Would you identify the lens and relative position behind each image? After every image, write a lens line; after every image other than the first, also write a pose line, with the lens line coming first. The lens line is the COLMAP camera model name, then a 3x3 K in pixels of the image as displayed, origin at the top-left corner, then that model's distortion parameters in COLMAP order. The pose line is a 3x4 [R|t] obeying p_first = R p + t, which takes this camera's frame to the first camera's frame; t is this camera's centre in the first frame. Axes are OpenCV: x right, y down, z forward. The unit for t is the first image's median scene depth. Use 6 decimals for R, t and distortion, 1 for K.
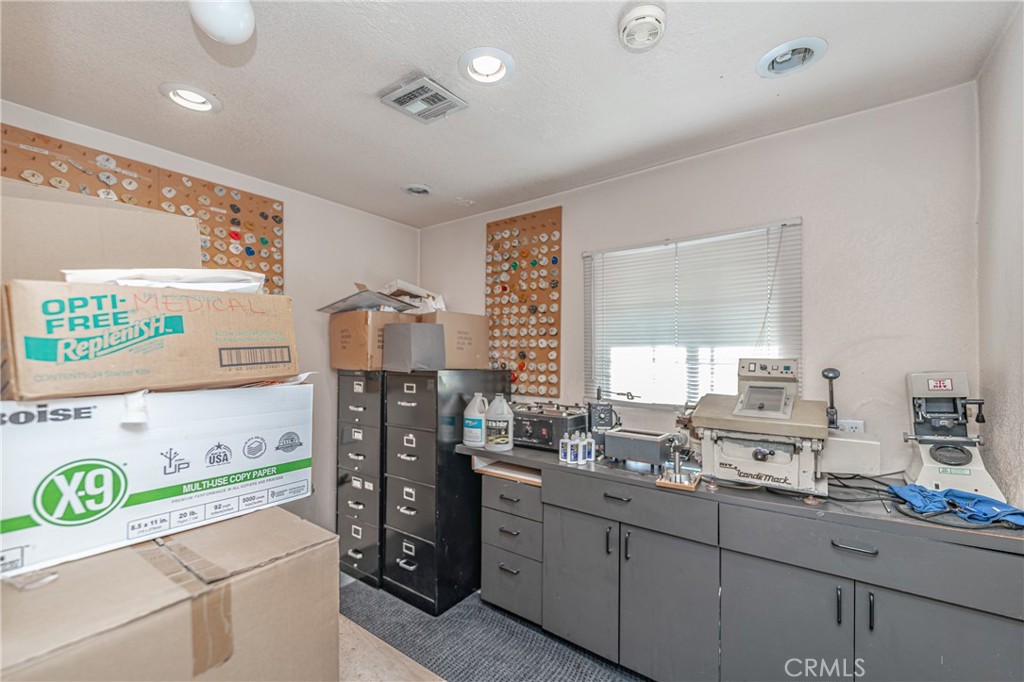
lens RADIAL K [[415.0, 0, 519.5], [0, 415.0, 350.2], [0, 0, 1]] dist [-0.001612, -0.000265]
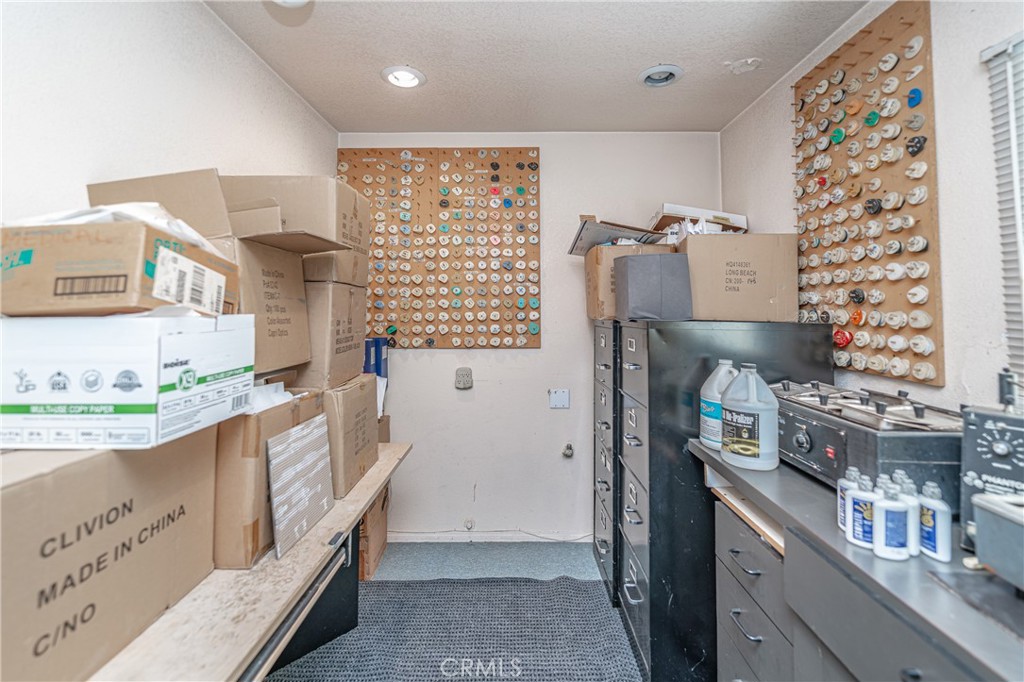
lens RADIAL K [[441.0, 0, 513.7], [0, 441.0, 286.2], [0, 0, 1]] dist [-0.001319, -0.000405]
pose [[0.587465, -0.048469, -0.807797, 0.231913], [0.013037, 0.998642, -0.050439, 0.024153], [0.809145, 0.019100, 0.587299, 0.358362]]
